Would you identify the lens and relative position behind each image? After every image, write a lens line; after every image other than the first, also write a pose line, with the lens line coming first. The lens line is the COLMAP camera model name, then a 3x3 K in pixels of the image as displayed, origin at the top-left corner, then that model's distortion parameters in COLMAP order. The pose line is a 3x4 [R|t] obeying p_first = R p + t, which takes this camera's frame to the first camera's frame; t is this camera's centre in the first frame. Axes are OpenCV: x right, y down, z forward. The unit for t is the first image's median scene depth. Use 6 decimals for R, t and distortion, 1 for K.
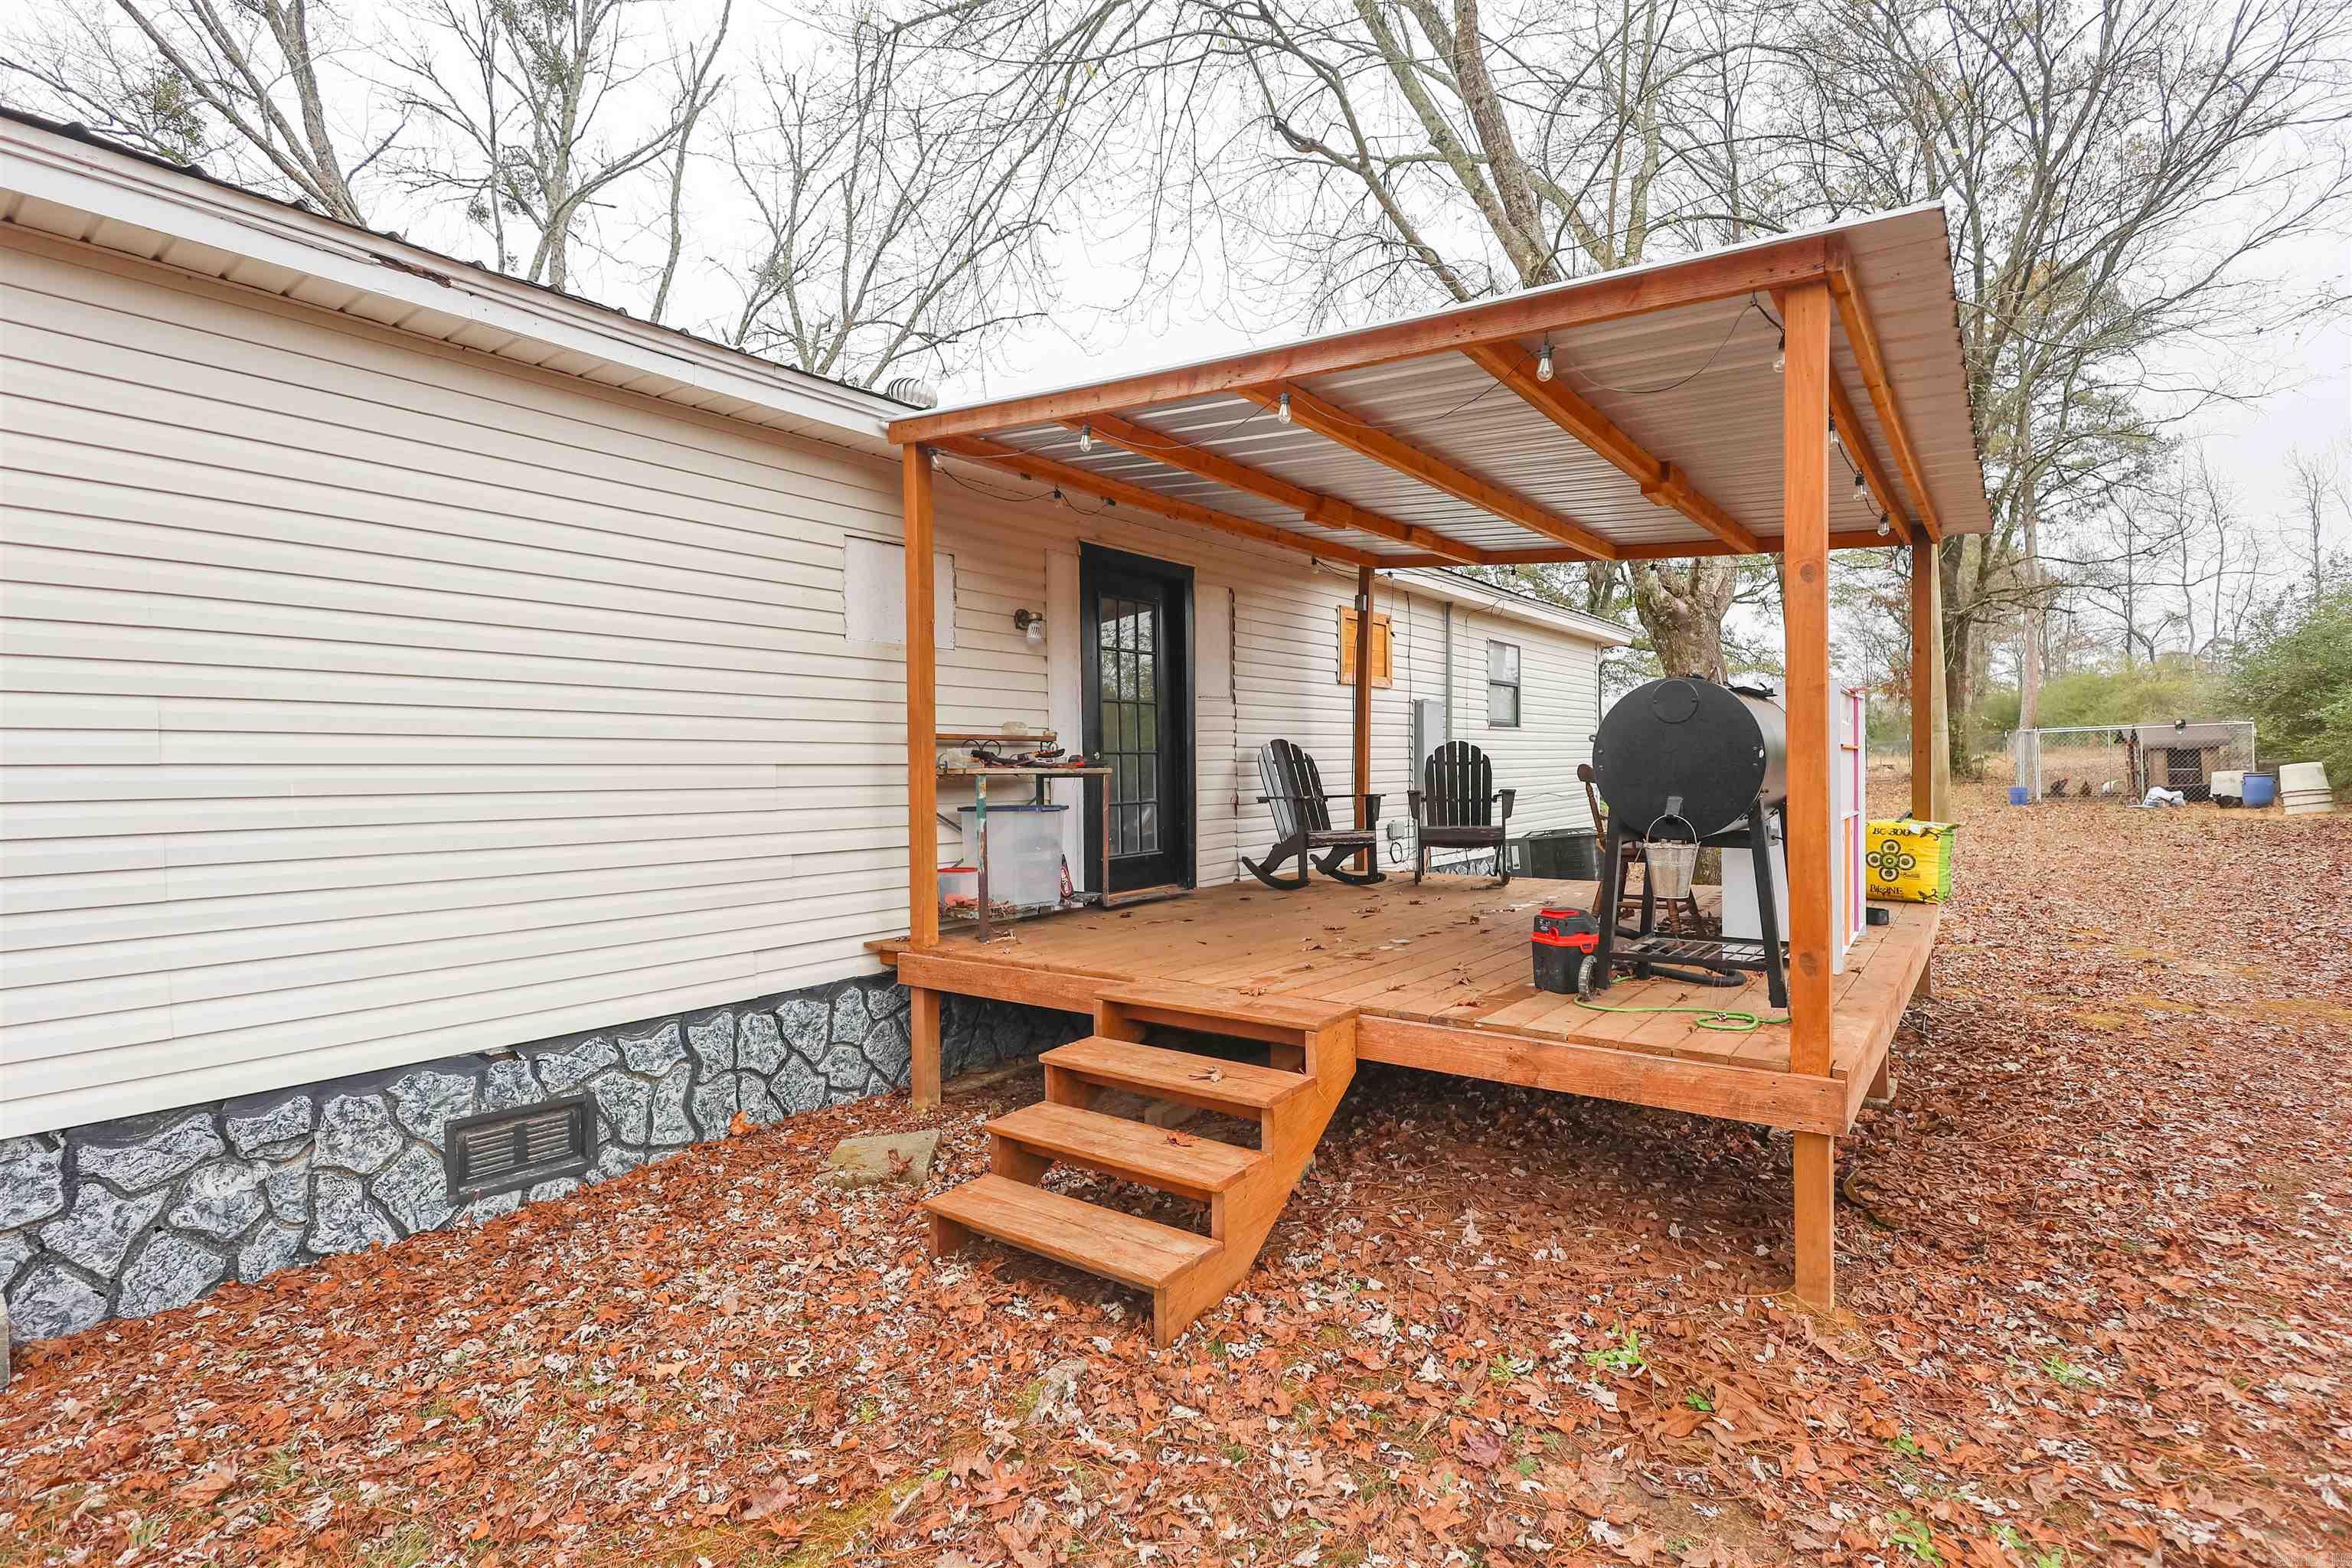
lens RADIAL K [[1054.8, 0, 1187.5], [0, 1054.8, 780.6], [0, 0, 1]] dist [0.000967, 0.000175]
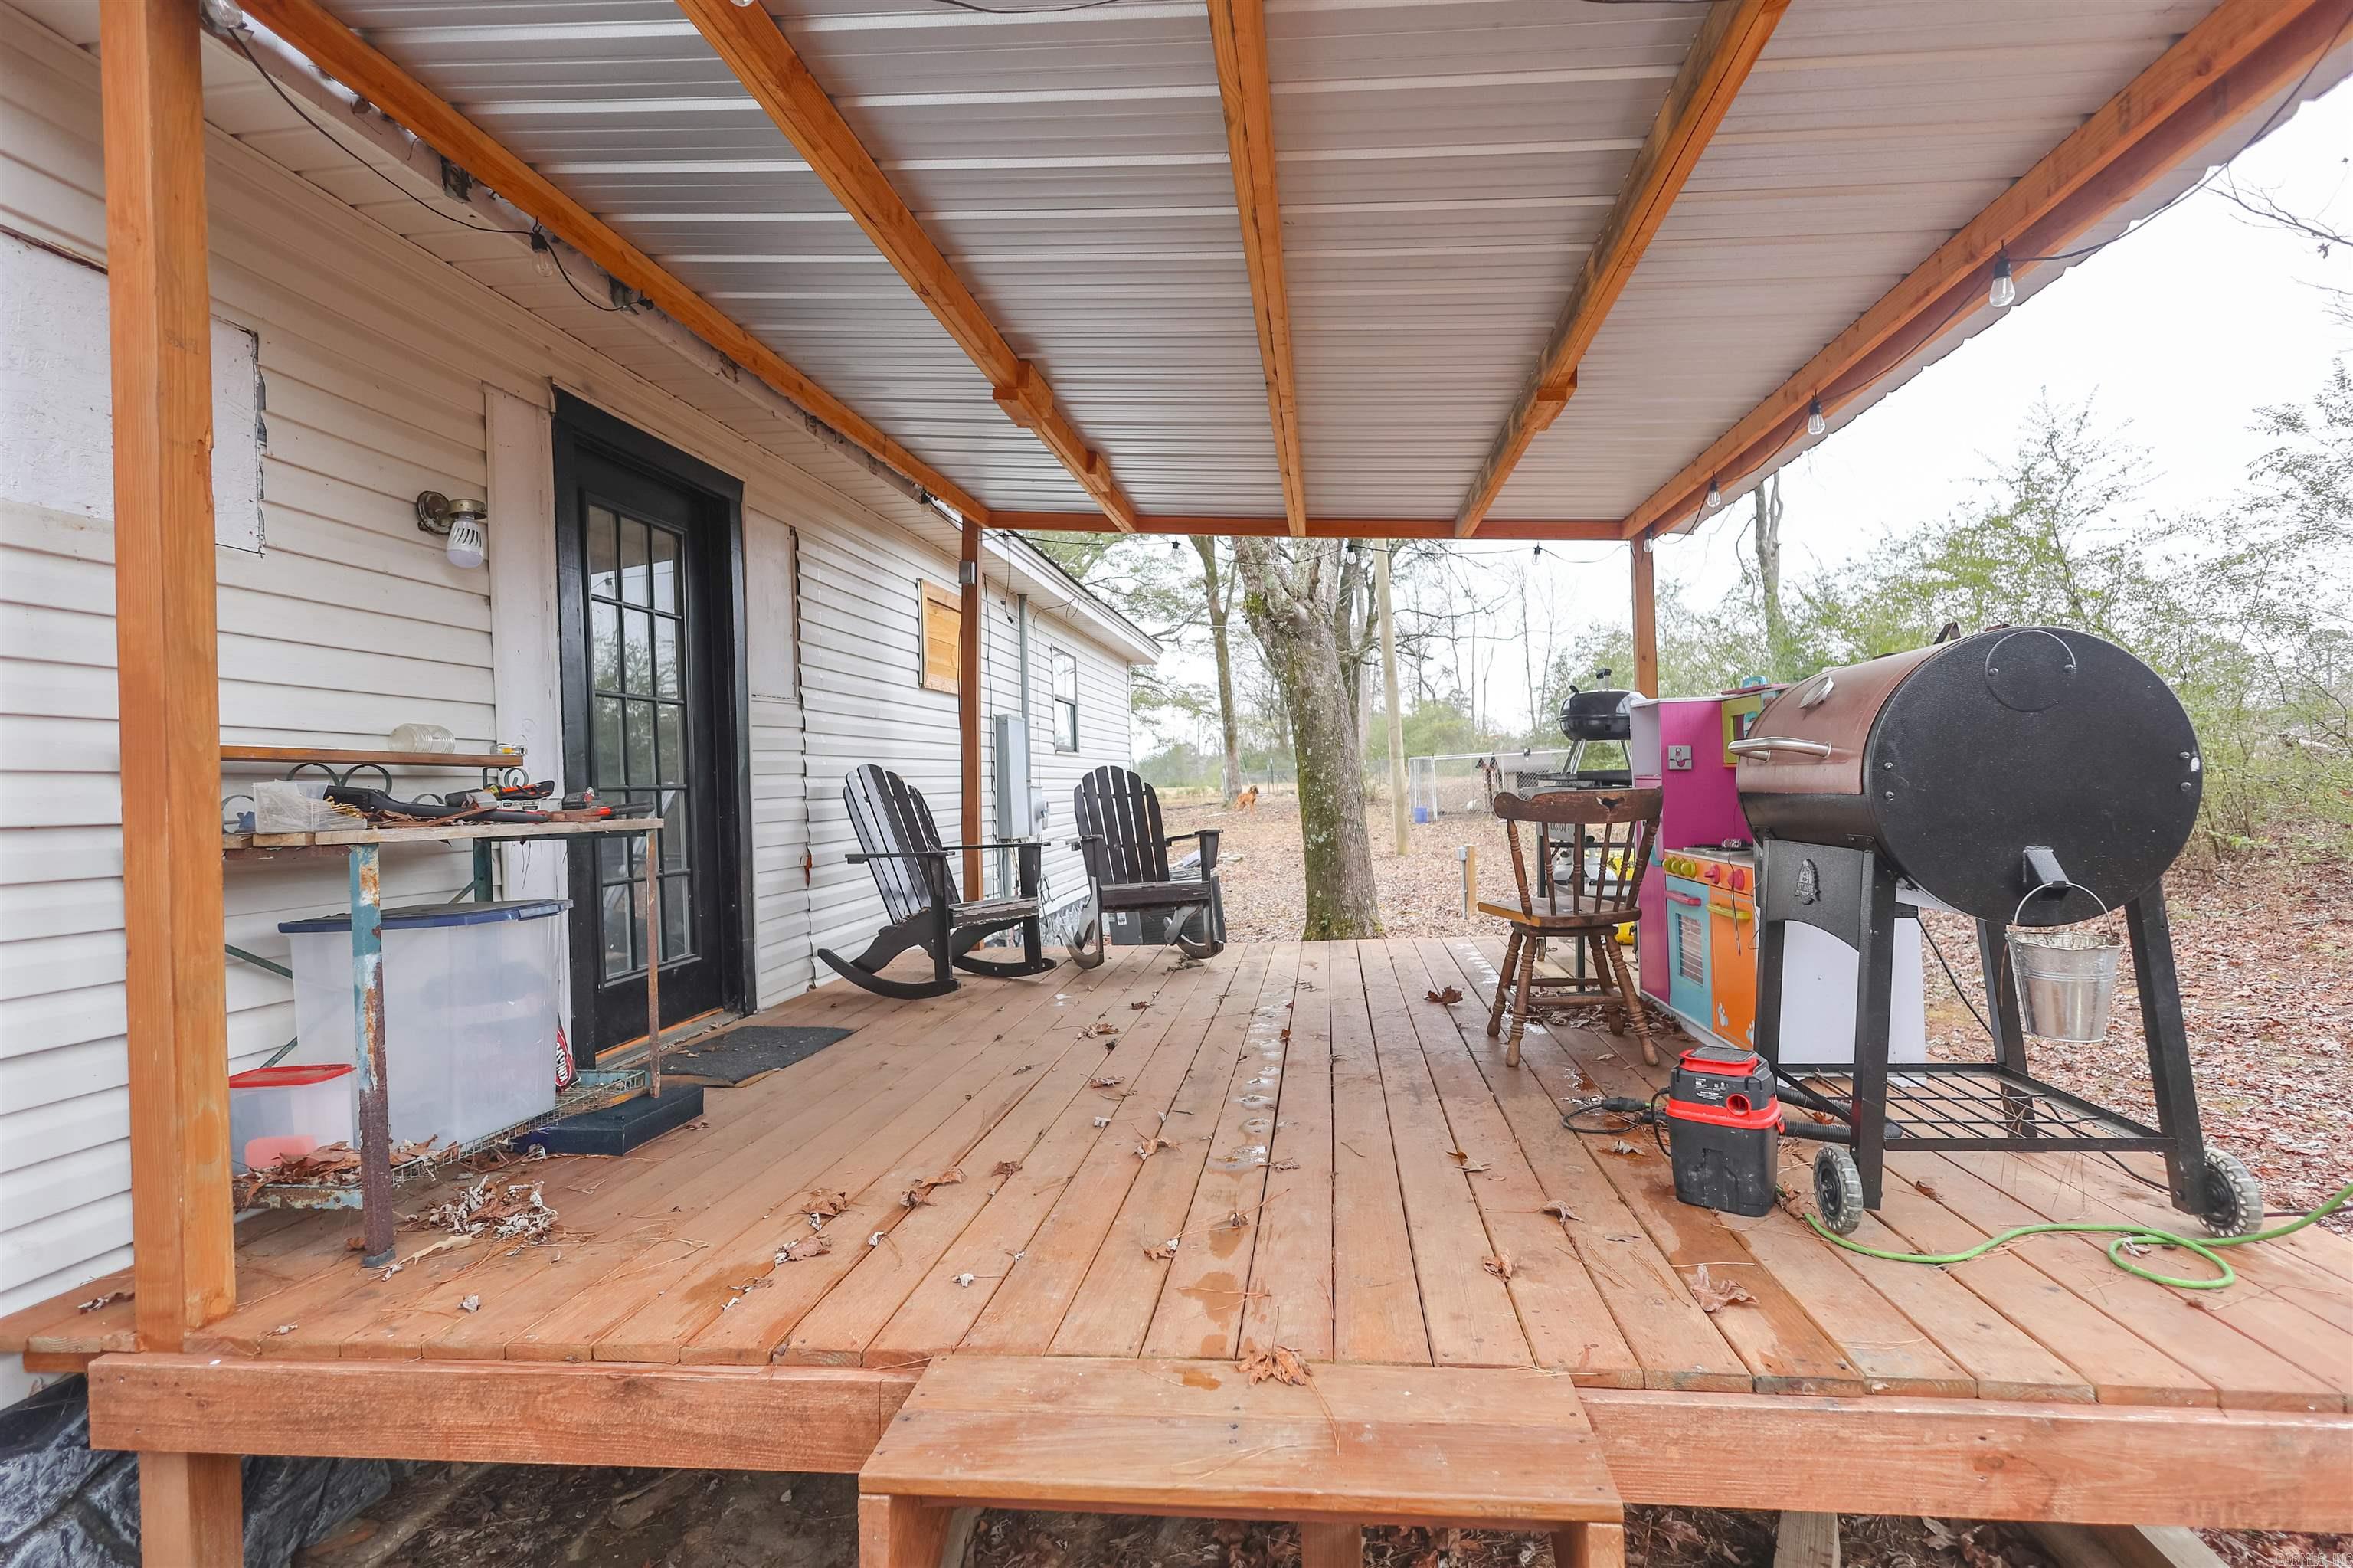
lens RADIAL K [[1092.1, 0, 1176.5], [0, 1092.1, 784.0], [0, 0, 1]] dist [0.002401, 0.000627]
pose [[0.863934, -0.014592, 0.503394, -0.110940], [0.028661, 0.999385, -0.020219, -0.009355], [-0.502789, 0.031895, 0.863821, 0.382382]]
